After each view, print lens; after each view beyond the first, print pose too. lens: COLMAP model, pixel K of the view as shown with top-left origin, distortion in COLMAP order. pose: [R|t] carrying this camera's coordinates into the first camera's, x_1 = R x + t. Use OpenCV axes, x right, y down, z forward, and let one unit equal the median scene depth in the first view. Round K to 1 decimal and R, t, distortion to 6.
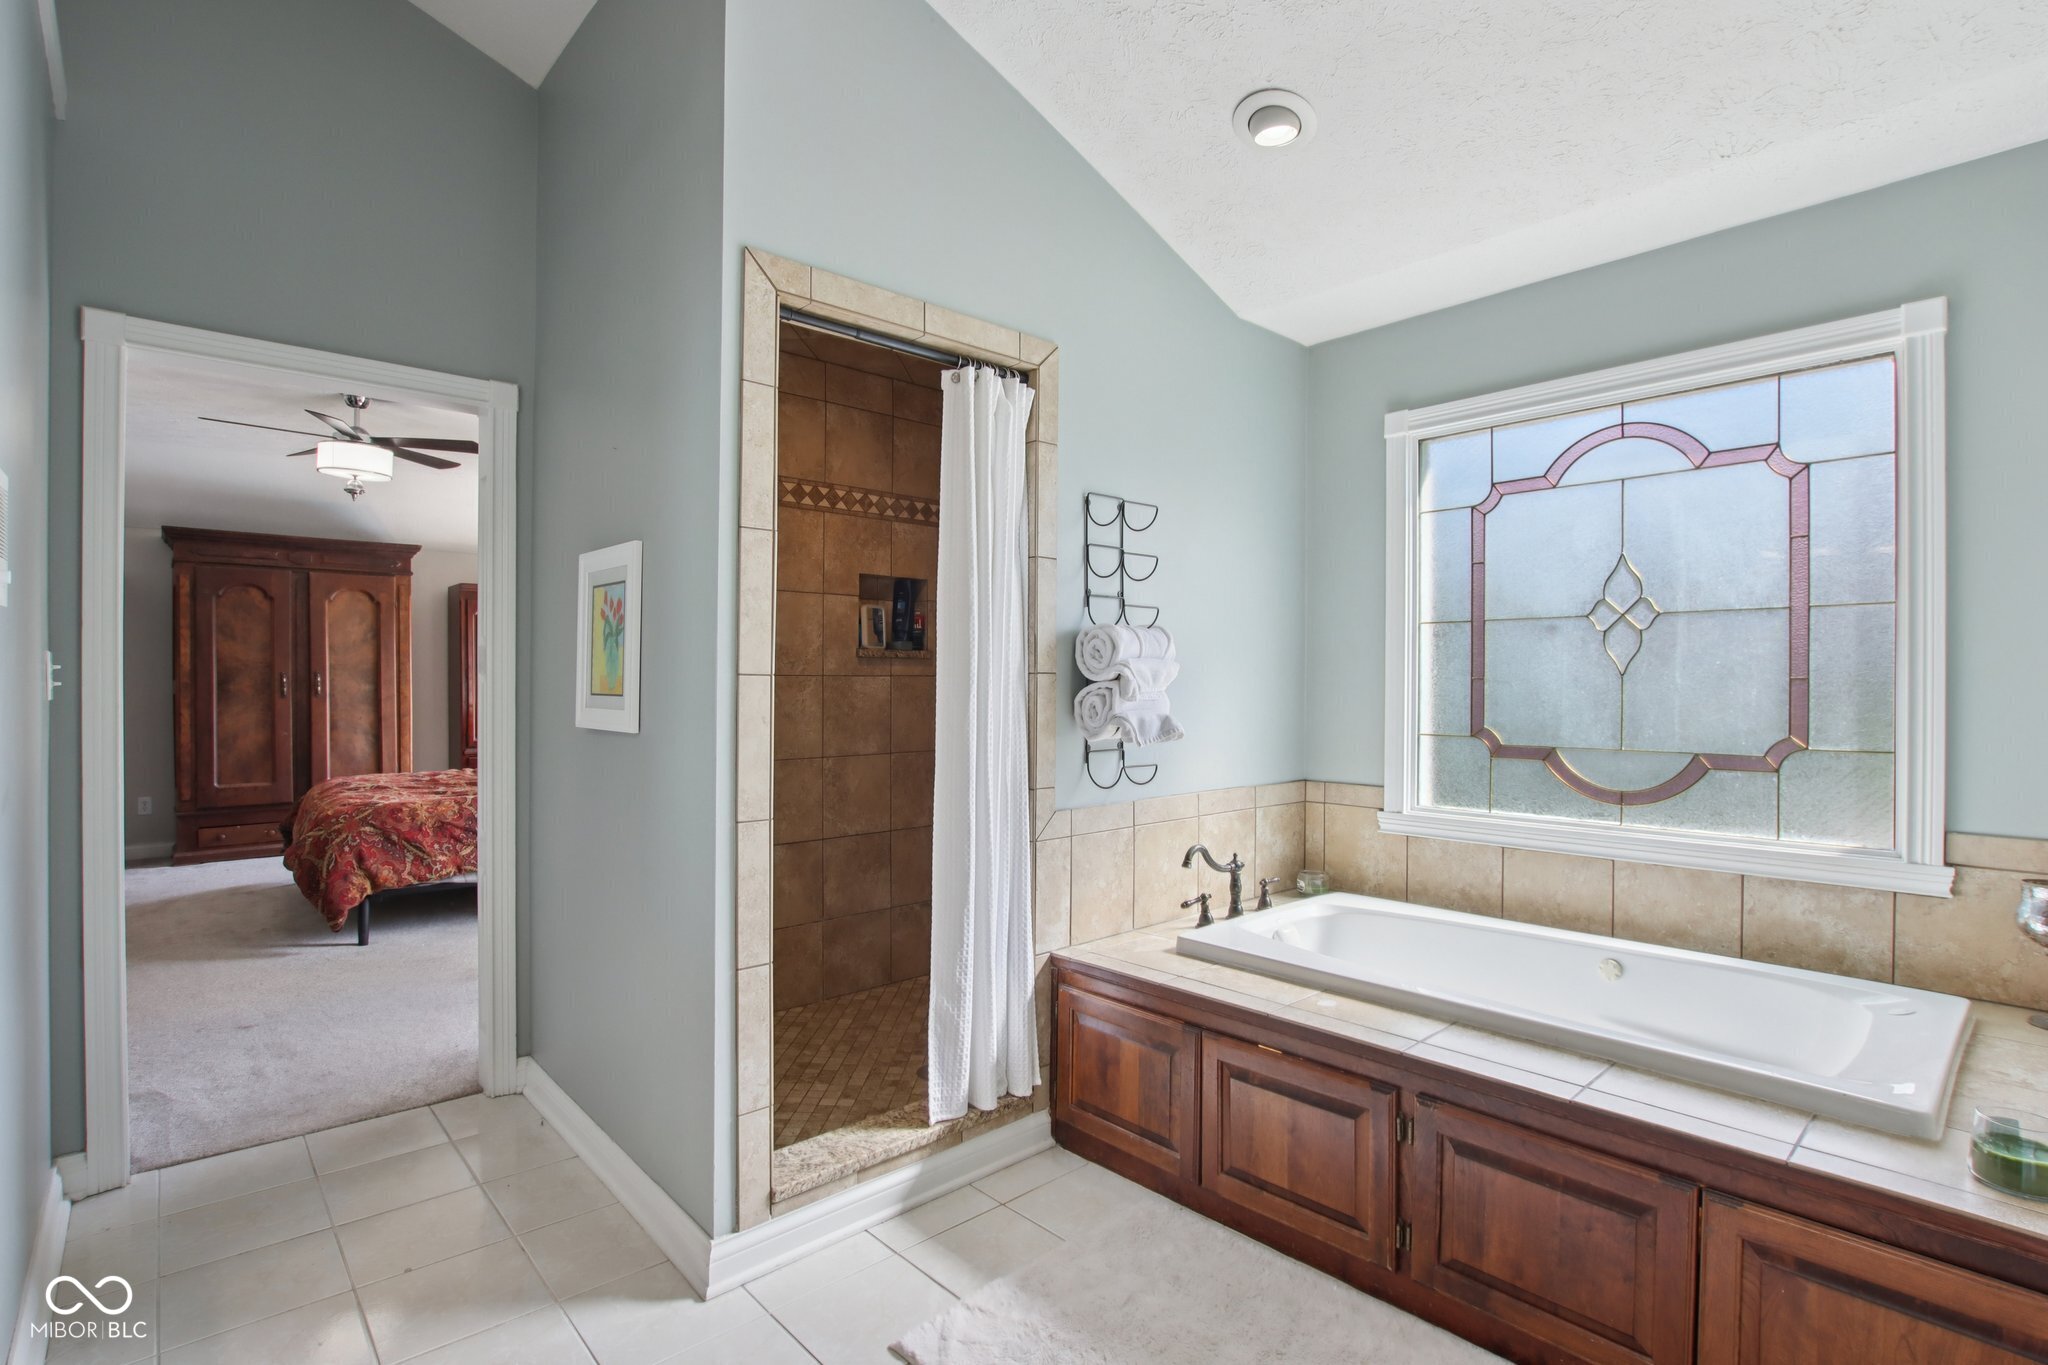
lens RADIAL K [[972.9, 0, 1024.0], [0, 972.9, 682.5], [0, 0, 1]] dist [-0.046199, 0.009042]
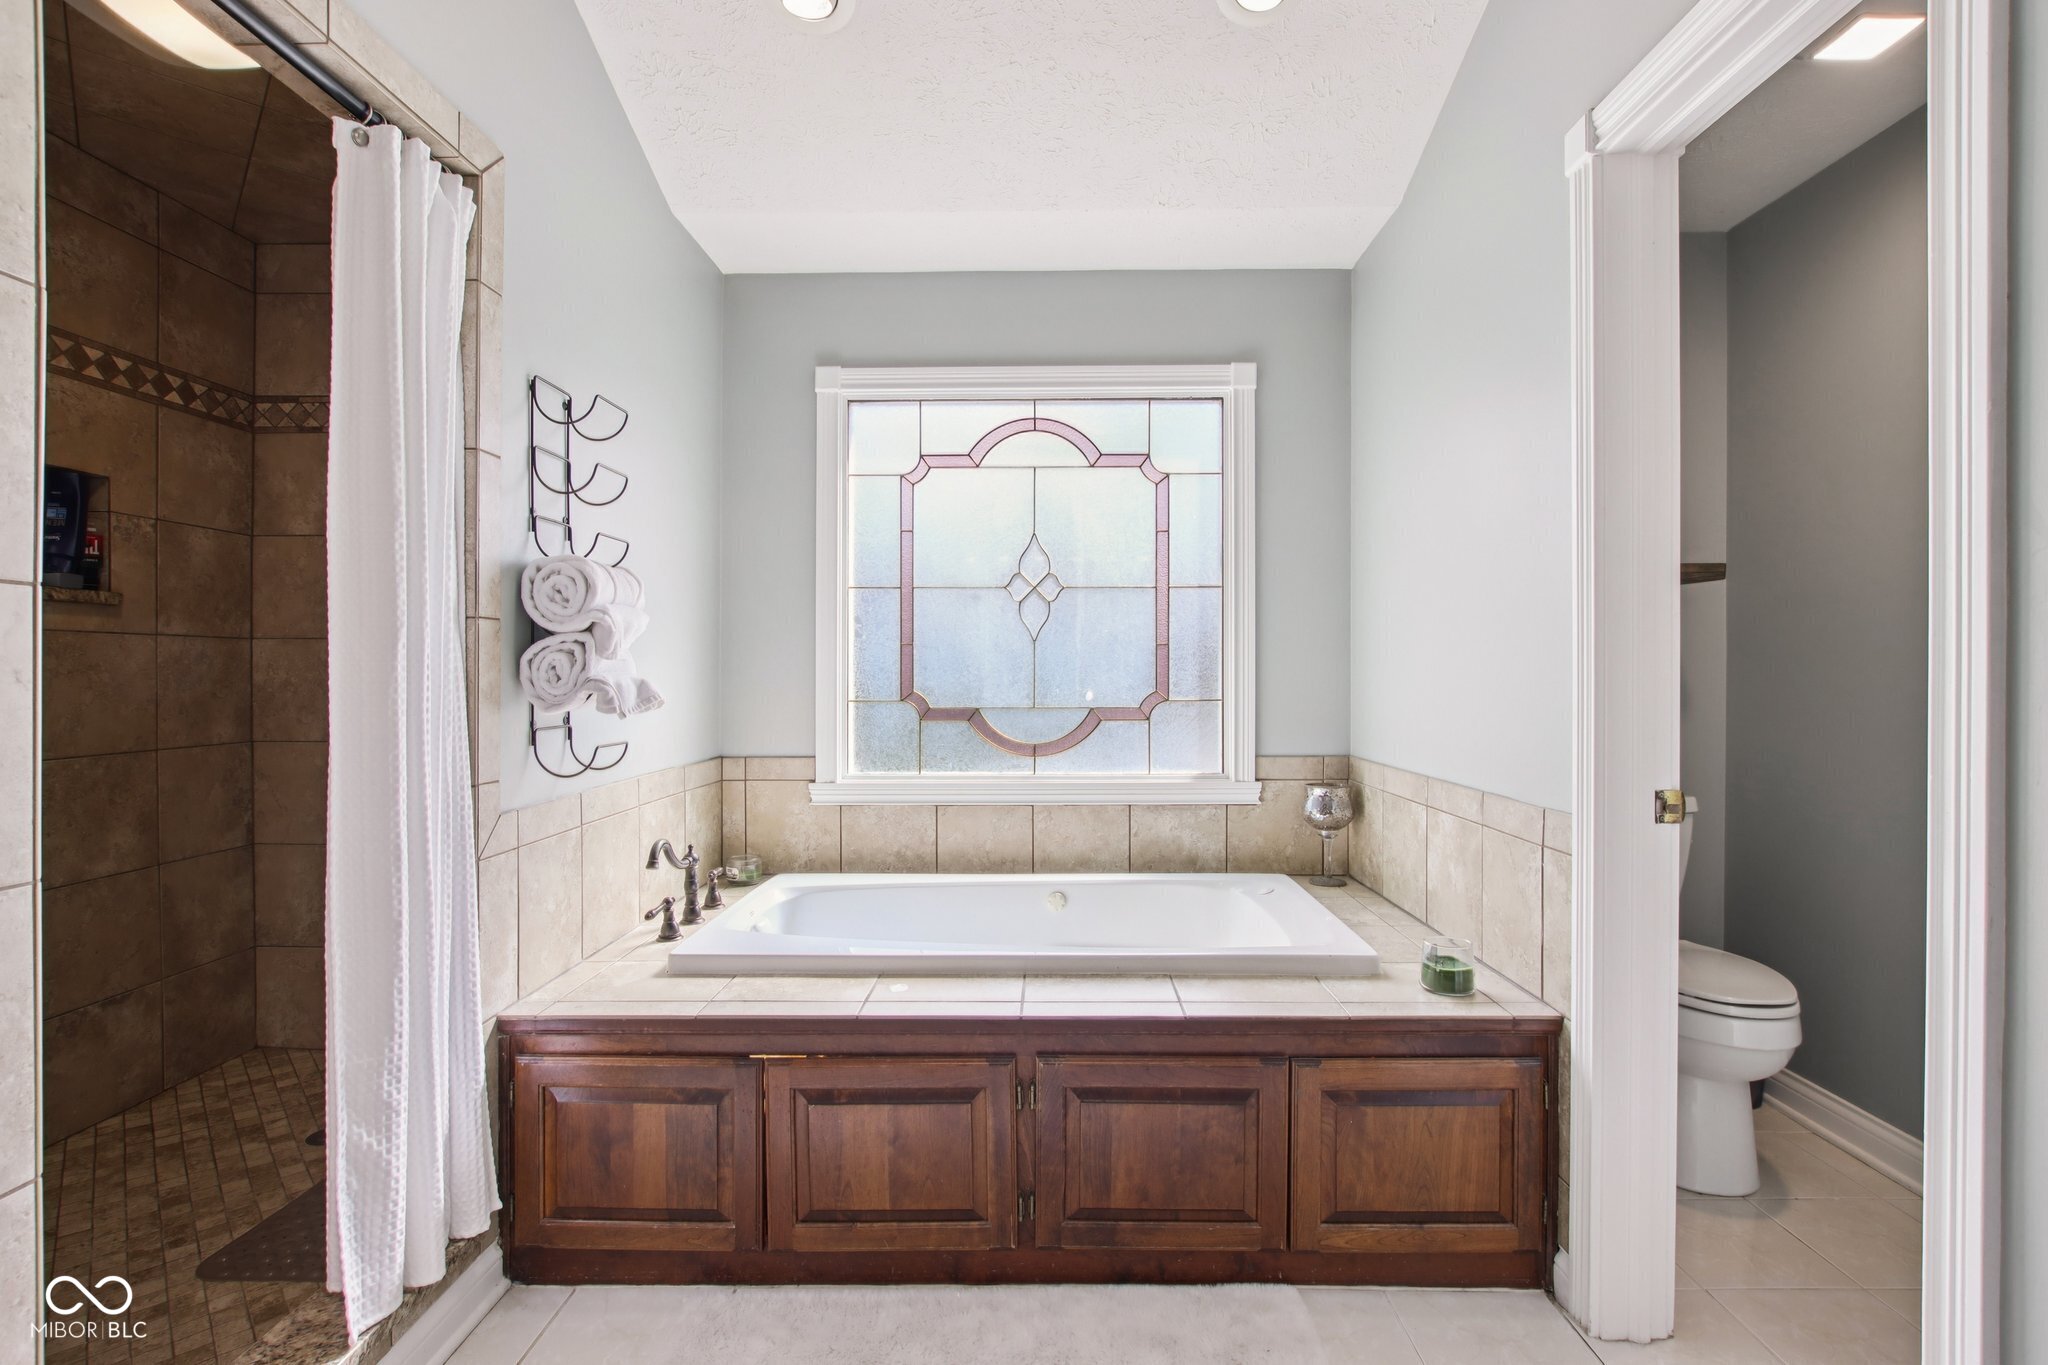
lens RADIAL K [[946.3, 0, 1024.0], [0, 946.3, 682.5], [0, 0, 1]] dist [-0.028986, 0.009650]
pose [[0.678392, -0.009609, 0.734637, -0.225509], [0.002582, 0.999939, 0.010694, 0.032177], [-0.734695, -0.005358, 0.678376, 0.277871]]
